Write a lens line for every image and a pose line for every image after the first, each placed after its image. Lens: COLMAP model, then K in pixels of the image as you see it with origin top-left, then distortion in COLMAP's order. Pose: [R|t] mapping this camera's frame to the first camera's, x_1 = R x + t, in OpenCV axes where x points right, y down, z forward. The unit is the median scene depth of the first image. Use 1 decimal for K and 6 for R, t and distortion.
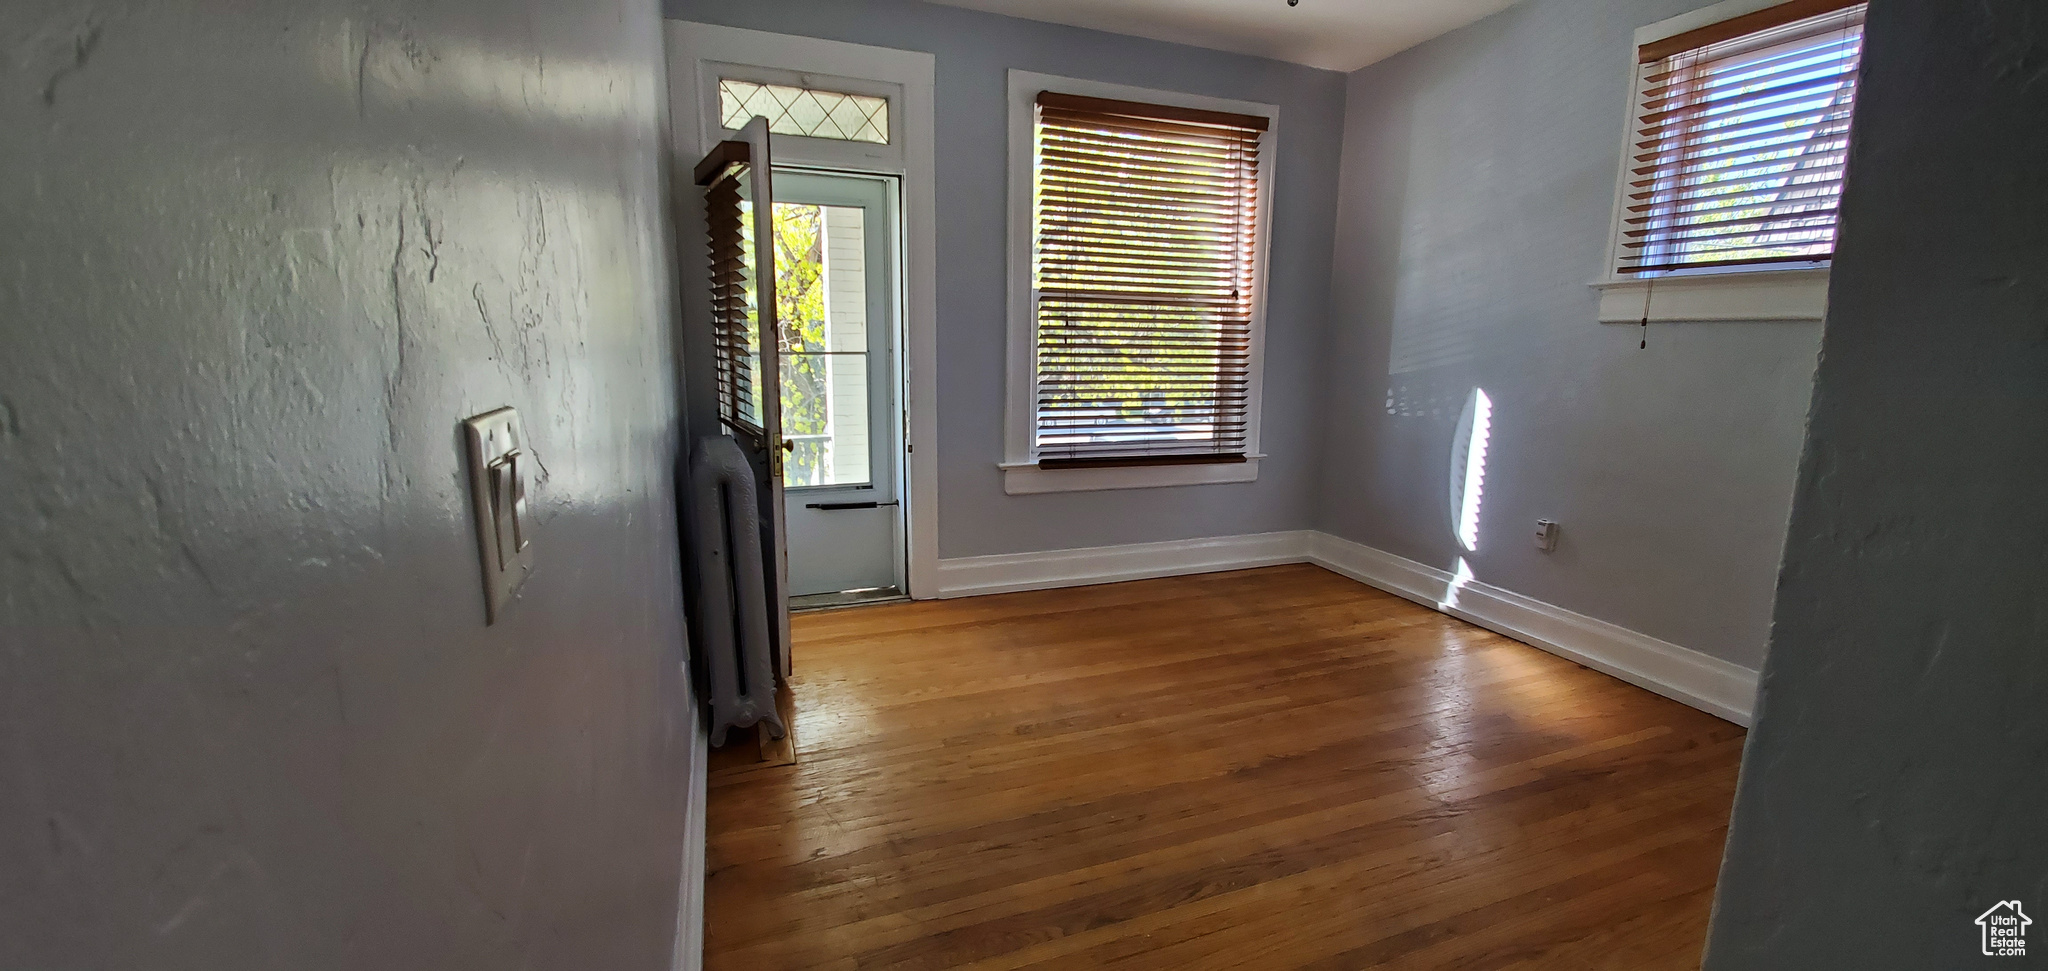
lens RADIAL K [[799.5, 0, 1029.7], [0, 799.5, 493.3], [0, 0, 1]] dist [-0.007259, 0.000057]
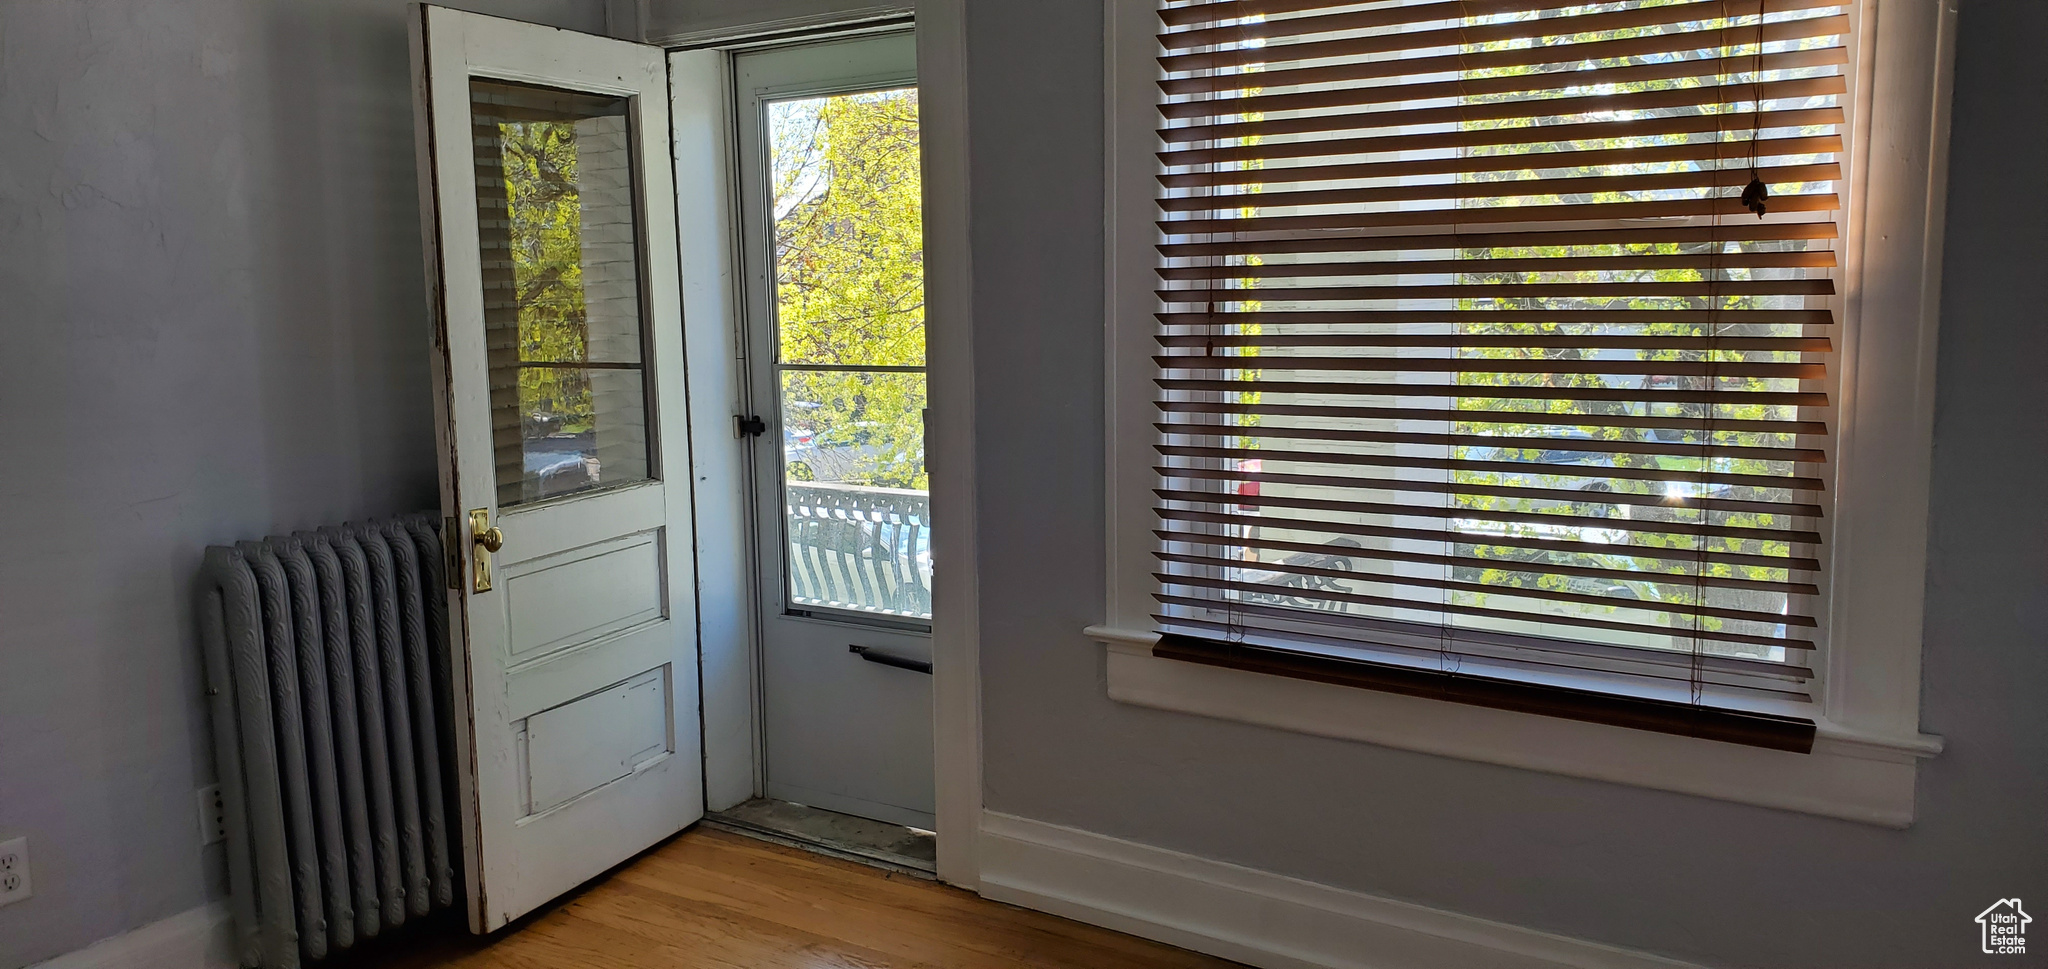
lens RADIAL K [[1580.5, 0, 1026.1], [0, 1580.5, 477.4], [0, 0, 1]] dist [0.023432, -0.004661]
pose [[0.598957, 0.084661, -0.796294, 0.818871], [-0.124523, 0.992146, 0.011820, -0.163387], [0.791040, 0.092077, 0.604795, 0.587205]]
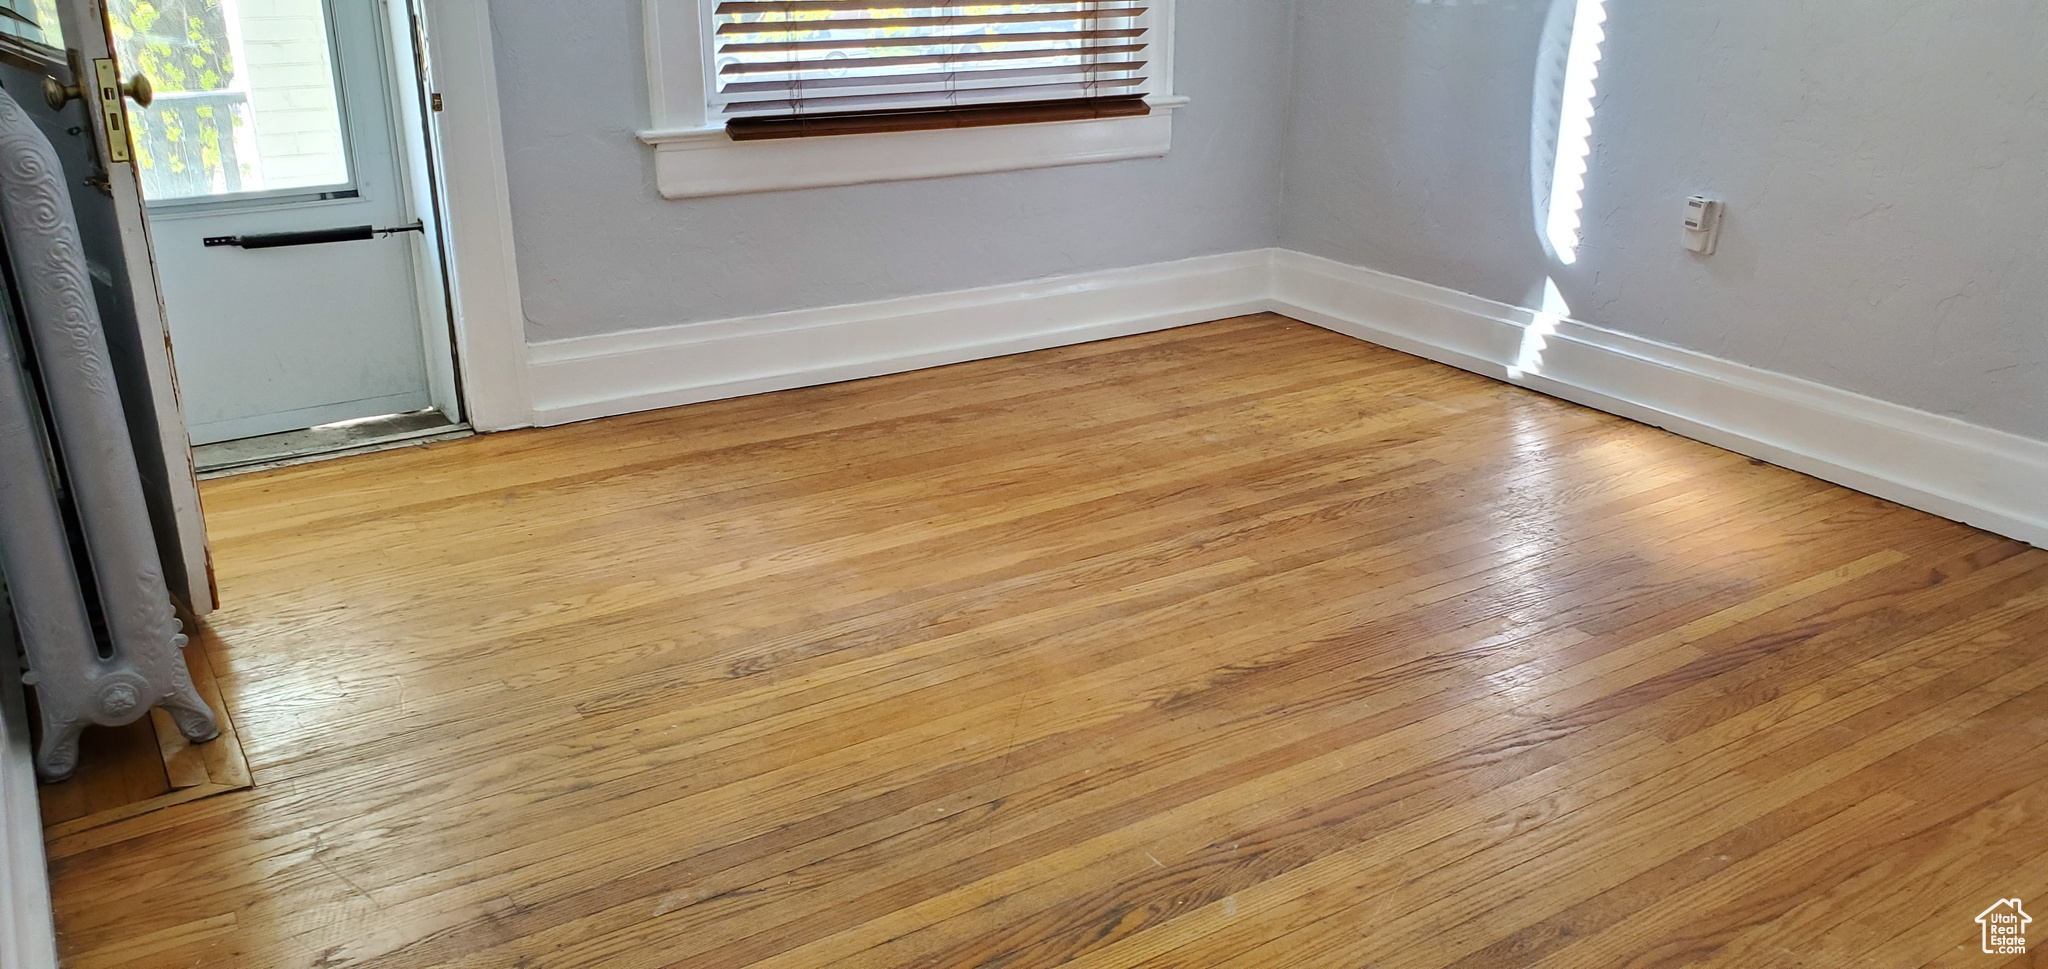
lens RADIAL K [[1580.5, 0, 1032.4], [0, 1580.5, 485.3], [0, 0, 1]] dist [0.023432, -0.004661]
pose [[0.978170, -0.078985, 0.192210, -0.011427], [0.045389, 0.983824, 0.173295, 0.021898], [-0.202788, -0.160787, 0.965932, 0.036522]]
